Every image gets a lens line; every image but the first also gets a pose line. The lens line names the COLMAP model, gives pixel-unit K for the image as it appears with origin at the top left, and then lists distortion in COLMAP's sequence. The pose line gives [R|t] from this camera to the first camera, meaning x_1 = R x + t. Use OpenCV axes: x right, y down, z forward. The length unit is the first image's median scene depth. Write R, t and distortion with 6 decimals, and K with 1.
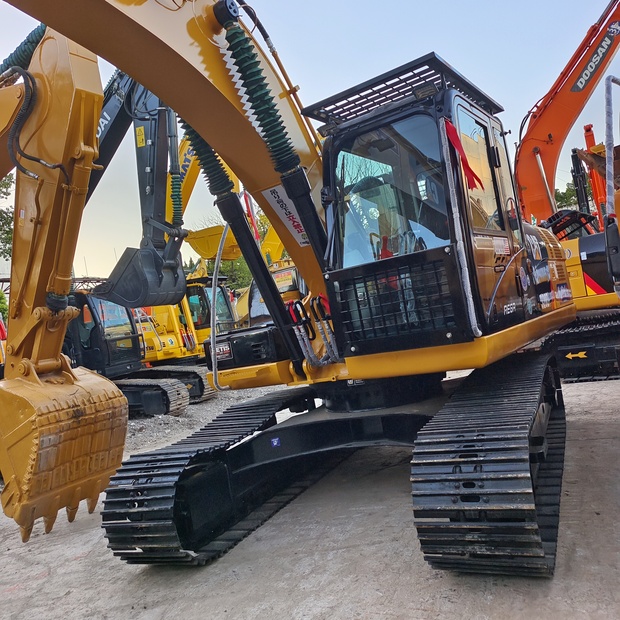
lens RADIAL K [[561.0, 0, 316.6], [0, 561.0, 311.3], [0, 0, 1]] dist [0.022278, 0.016460]
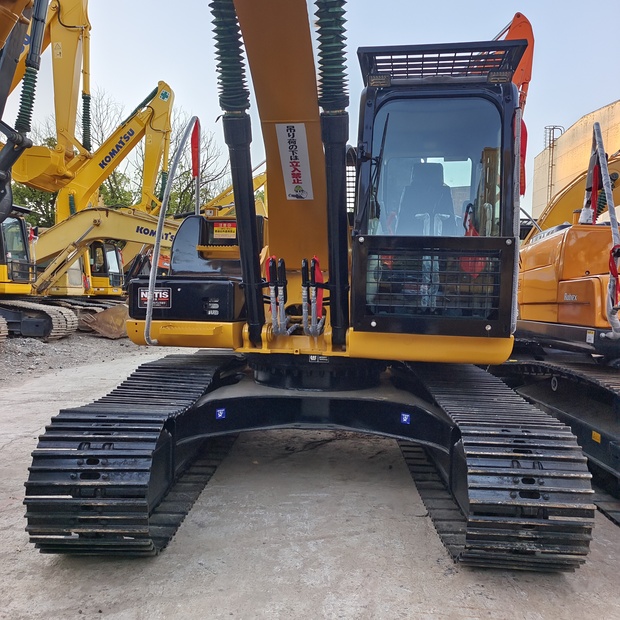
lens RADIAL K [[561.0, 0, 316.6], [0, 561.0, 311.3], [0, 0, 1]] dist [0.022278, 0.016460]
pose [[0.895203, 0.184268, 0.405779, -0.380968], [-0.194204, 0.980815, -0.016956, 0.078205], [-0.401118, -0.063625, 0.913814, 0.196428]]
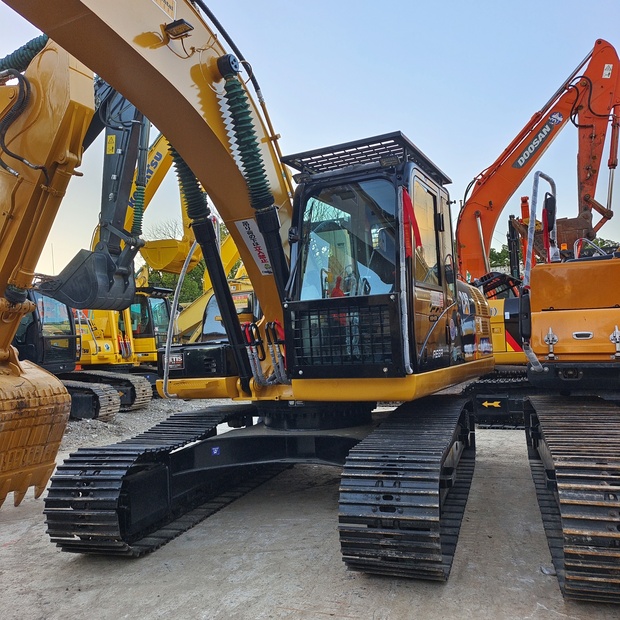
lens RADIAL K [[561.0, 0, 316.6], [0, 561.0, 311.3], [0, 0, 1]] dist [0.022278, 0.016460]
pose [[0.985564, 0.129184, 0.109430, -0.041430], [-0.123684, 0.990759, -0.055664, 0.004307], [-0.115610, 0.041326, 0.992435, -0.124375]]
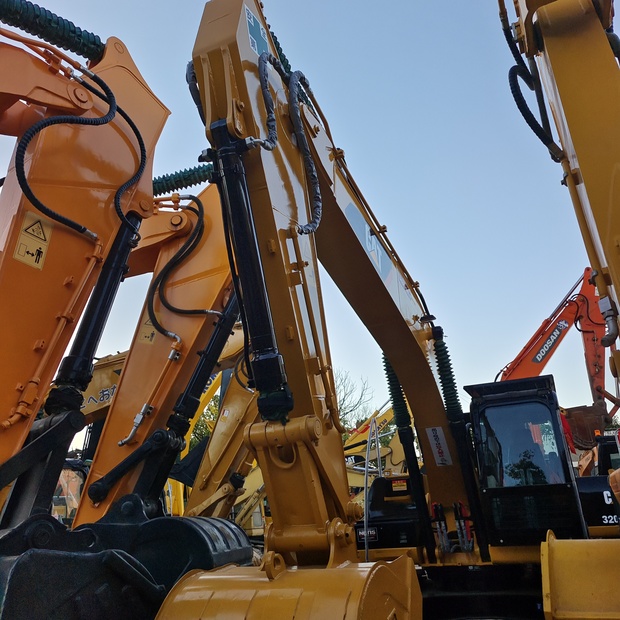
lens RADIAL K [[561.0, 0, 316.6], [0, 561.0, 311.3], [0, 0, 1]] dist [0.022278, 0.016460]
pose [[0.979154, 0.163915, 0.119957, -0.728494], [-0.112797, 0.929934, -0.349999, 0.079142], [-0.168922, 0.329172, 0.929038, -0.603392]]
